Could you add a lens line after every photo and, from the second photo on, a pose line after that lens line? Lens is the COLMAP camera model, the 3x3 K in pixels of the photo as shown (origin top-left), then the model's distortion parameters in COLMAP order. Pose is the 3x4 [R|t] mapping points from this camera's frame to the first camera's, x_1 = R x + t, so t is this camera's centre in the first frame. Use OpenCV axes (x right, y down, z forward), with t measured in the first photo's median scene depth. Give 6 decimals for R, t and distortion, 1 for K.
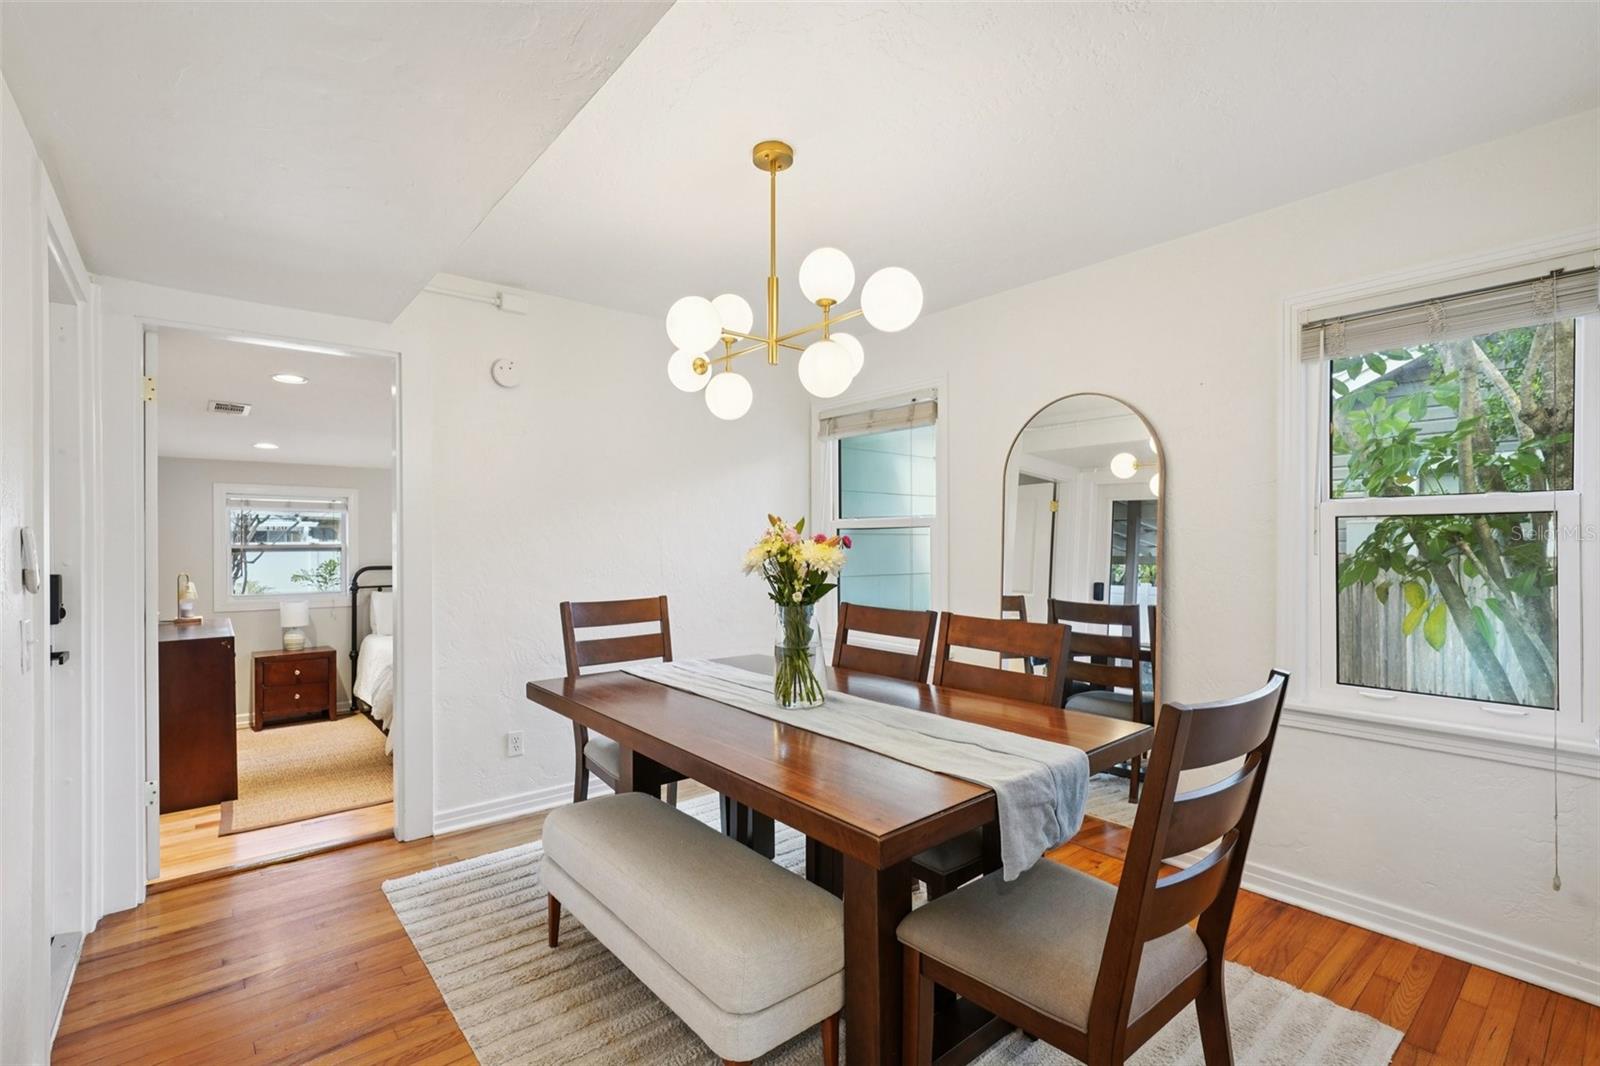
lens RADIAL K [[723.9, 0, 800.0], [0, 723.9, 533.0], [0, 0, 1]] dist [0.003192, 0.000186]
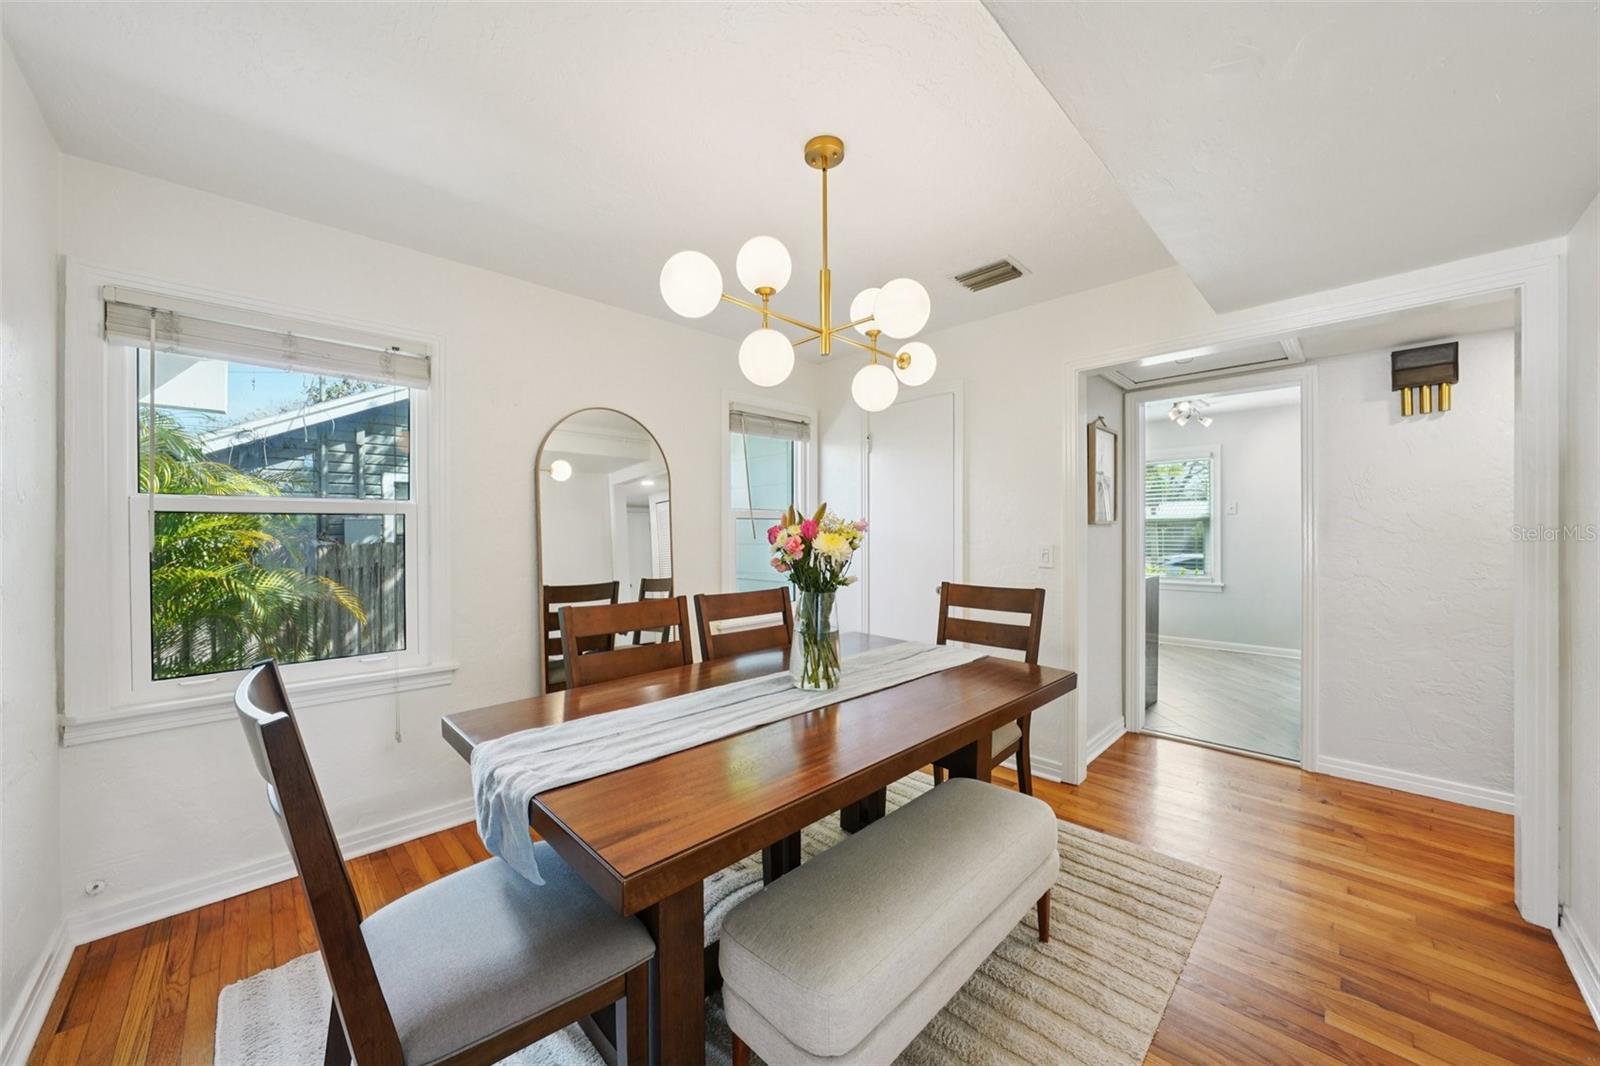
lens RADIAL K [[566.1, 0, 806.5], [0, 566.1, 523.9], [0, 0, 1]] dist [0.000164, 0.000025]
pose [[-0.083634, 0.016263, 0.996364, -0.710643], [0.003904, 0.999864, -0.015992, 0.014731], [-0.996489, 0.002553, -0.083686, 0.944805]]
